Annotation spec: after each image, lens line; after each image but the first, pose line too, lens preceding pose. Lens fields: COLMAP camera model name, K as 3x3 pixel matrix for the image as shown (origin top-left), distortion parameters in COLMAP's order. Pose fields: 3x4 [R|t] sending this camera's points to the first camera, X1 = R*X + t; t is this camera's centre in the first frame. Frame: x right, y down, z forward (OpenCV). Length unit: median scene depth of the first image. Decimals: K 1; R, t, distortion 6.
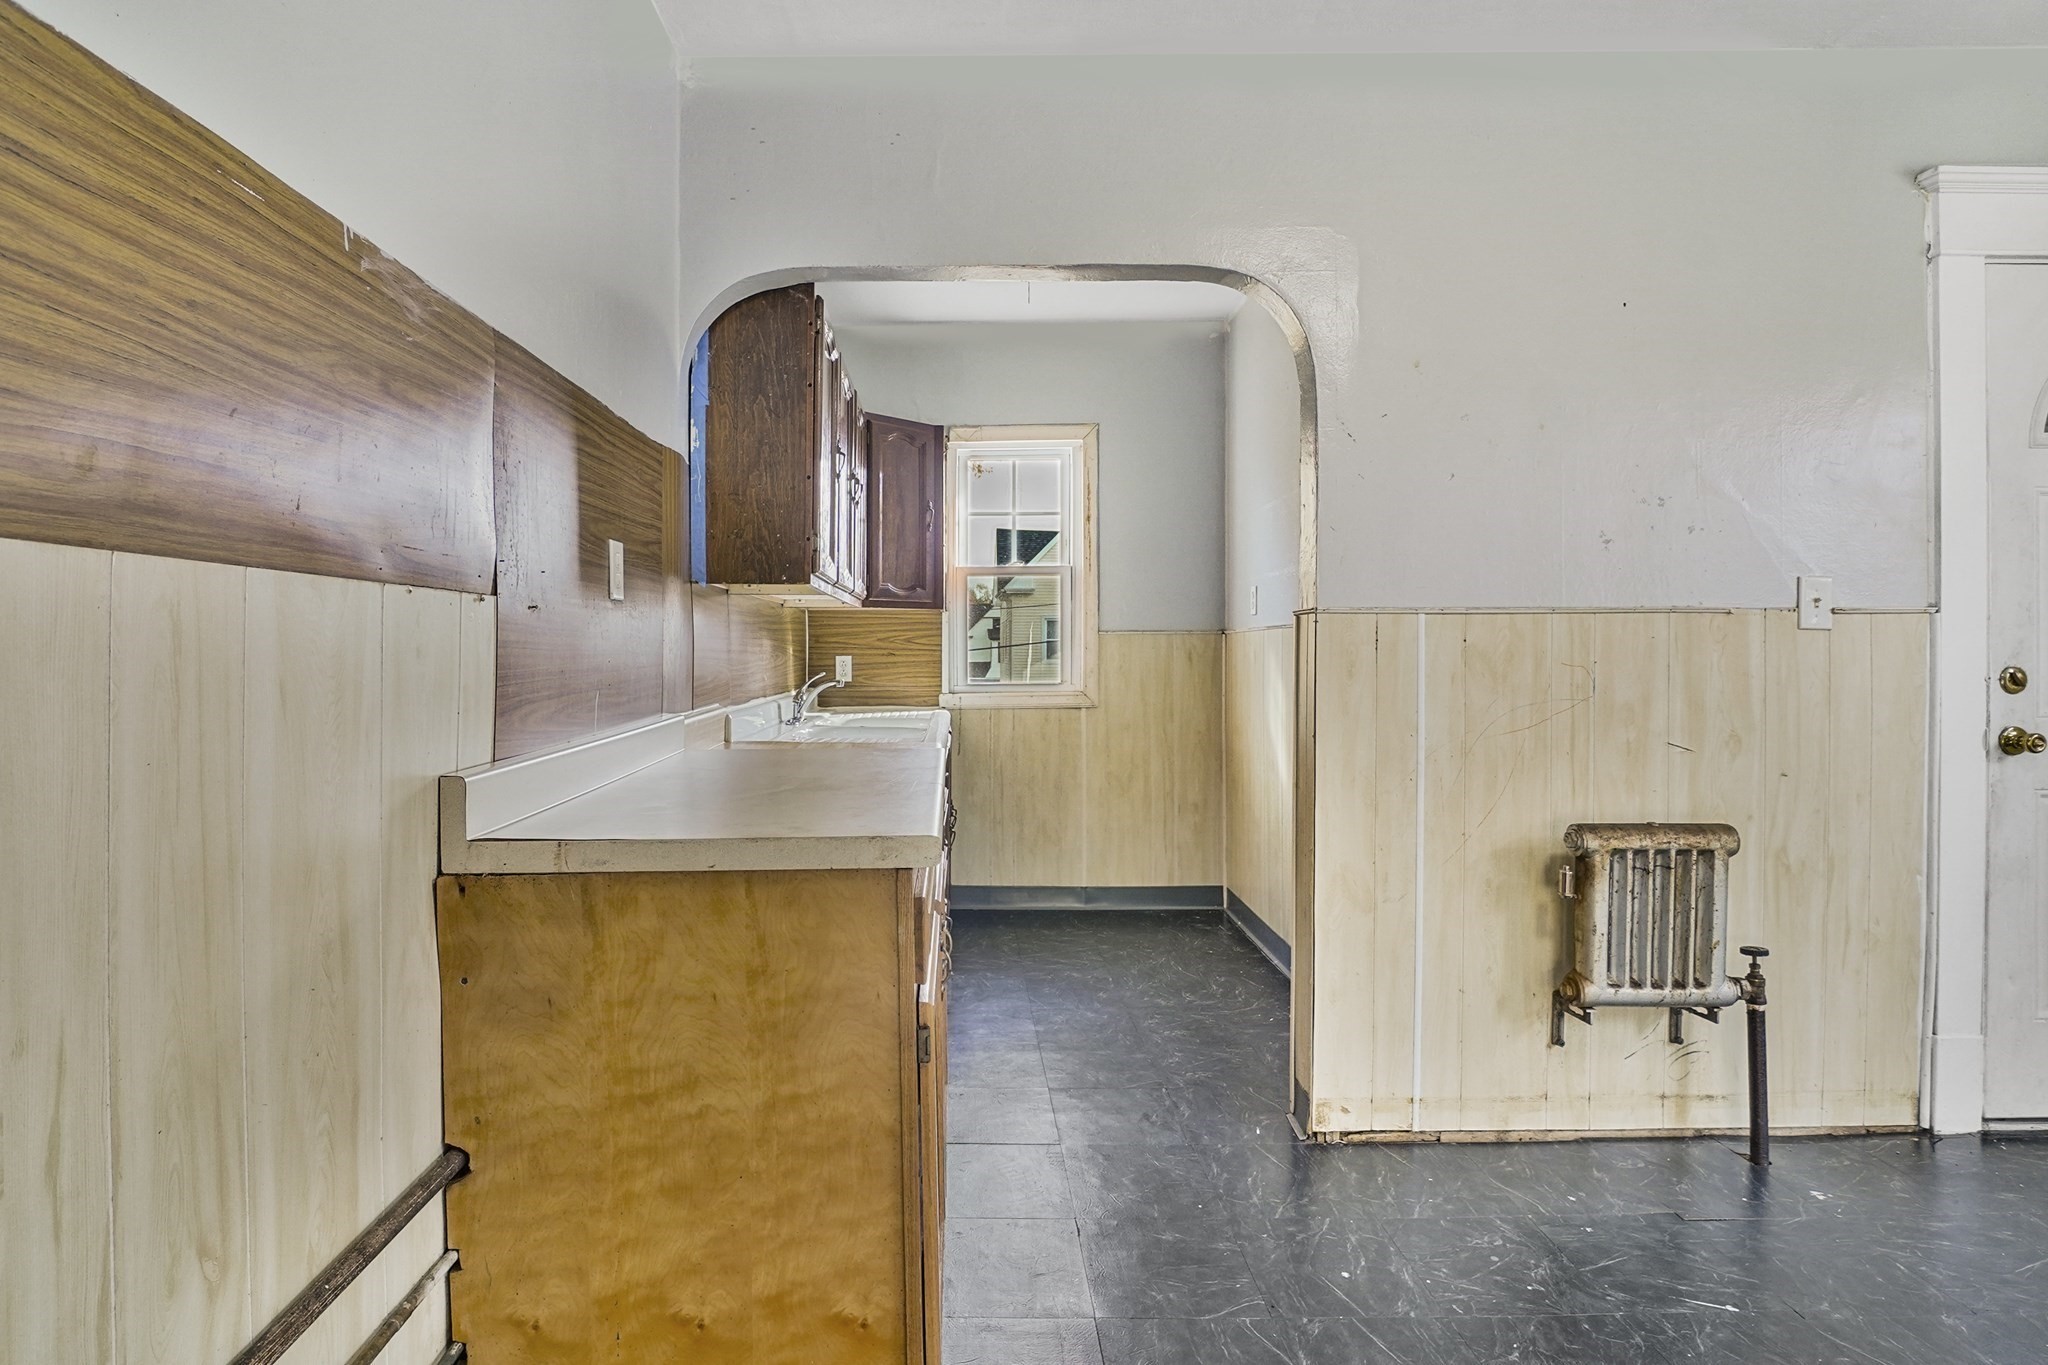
lens RADIAL K [[1069.9, 0, 1059.7], [0, 1069.9, 636.0], [0, 0, 1]] dist [-0.020263, -0.001101]
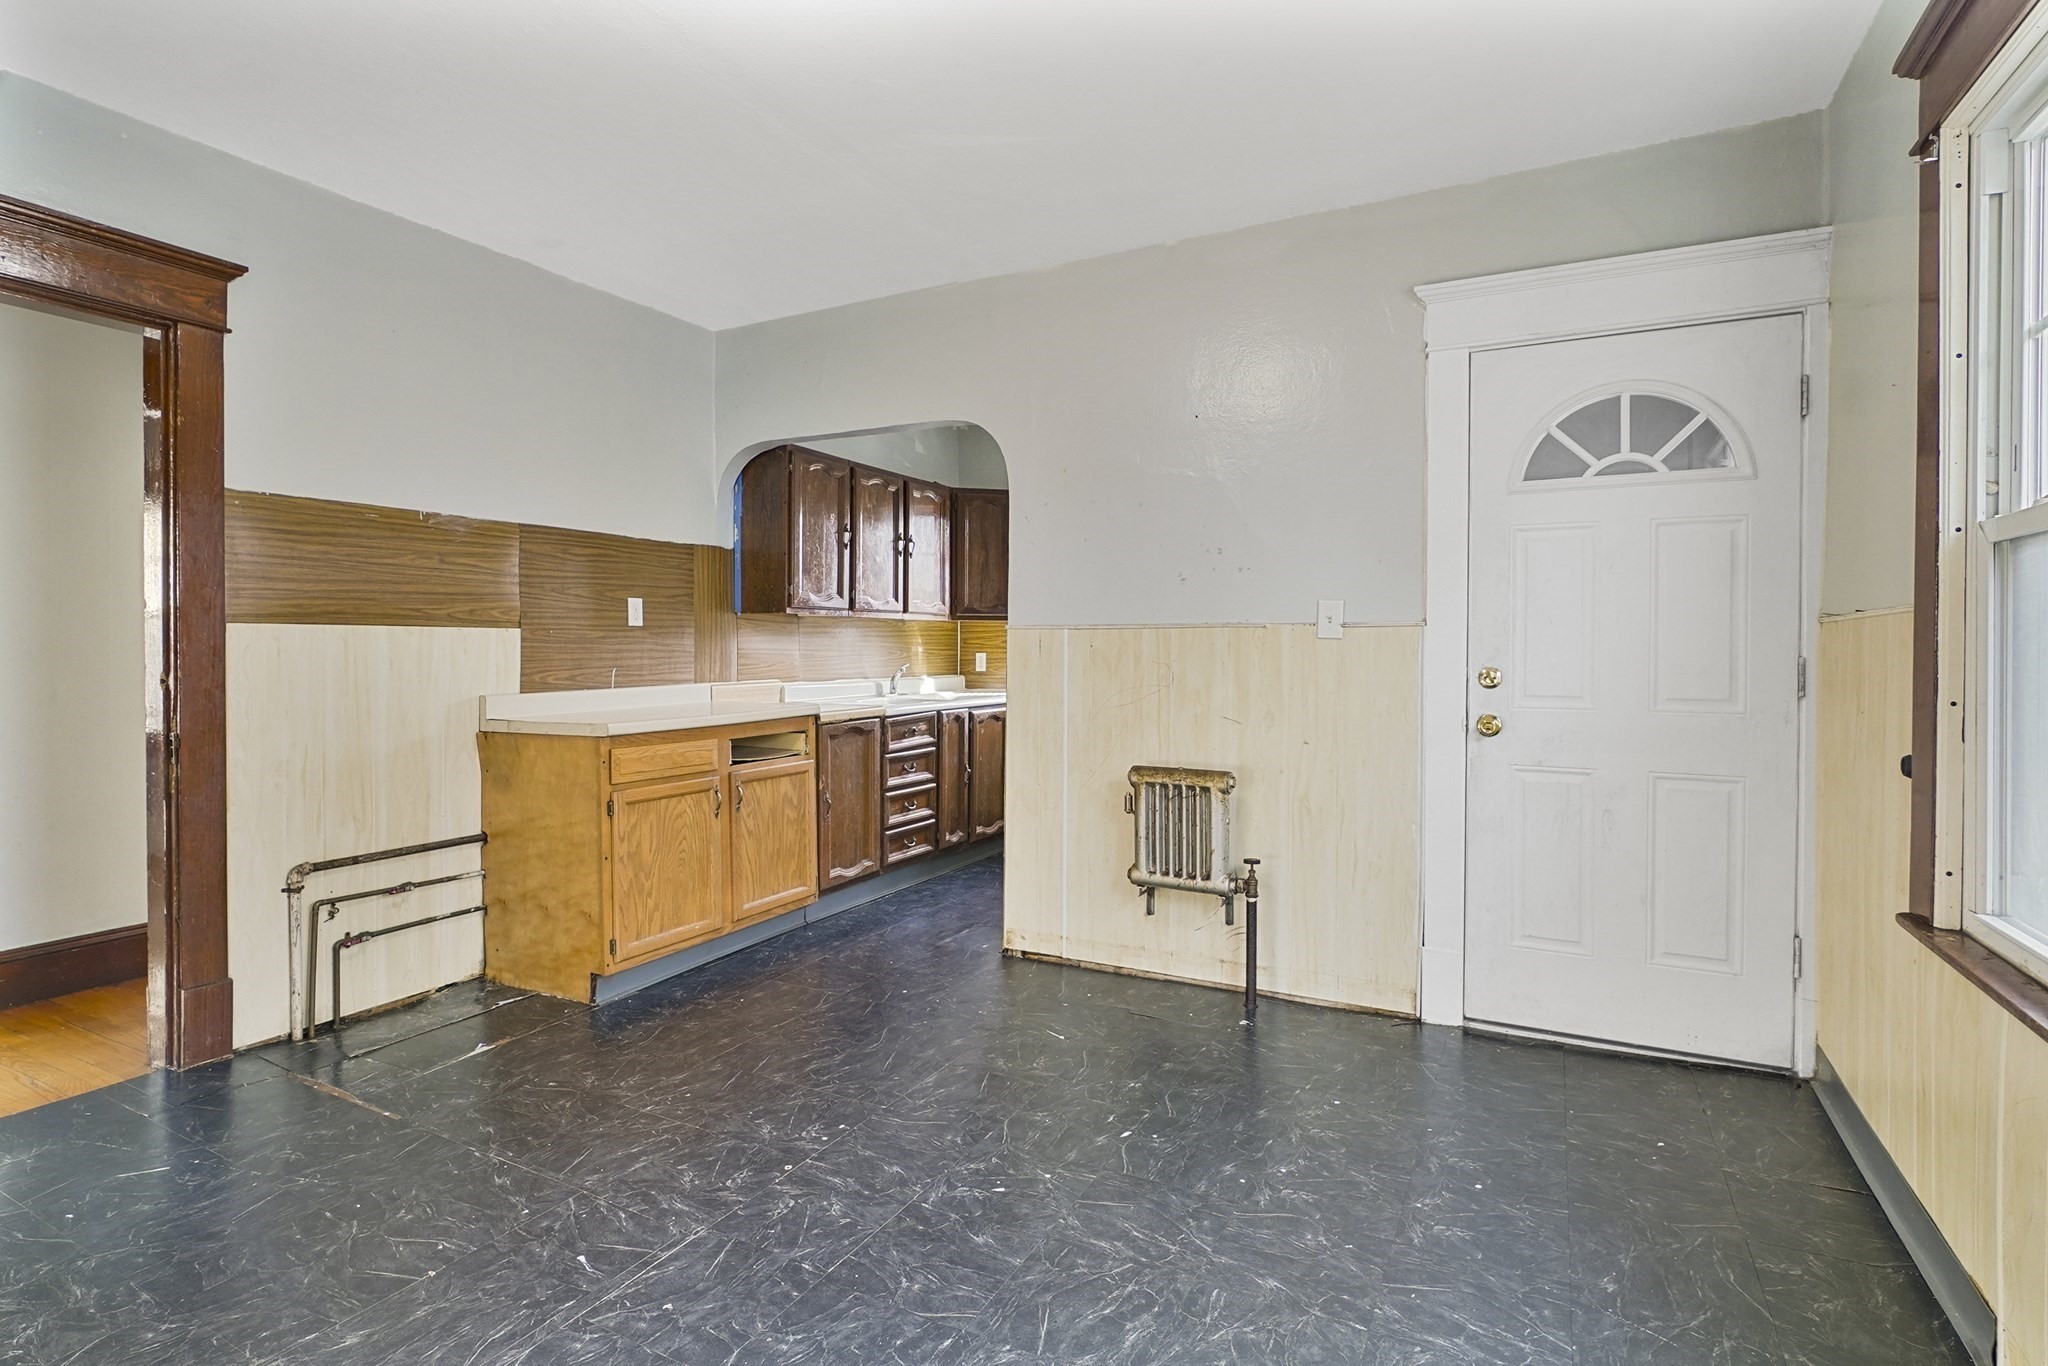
lens RADIAL K [[987.2, 0, 1007.4], [0, 987.2, 650.4], [0, 0, 1]] dist [-0.002864, -0.001438]
pose [[0.888629, 0.005430, -0.458594, 0.940497], [0.002209, 0.999868, 0.016119, -0.012689], [0.458621, -0.015337, 0.888500, -0.334879]]
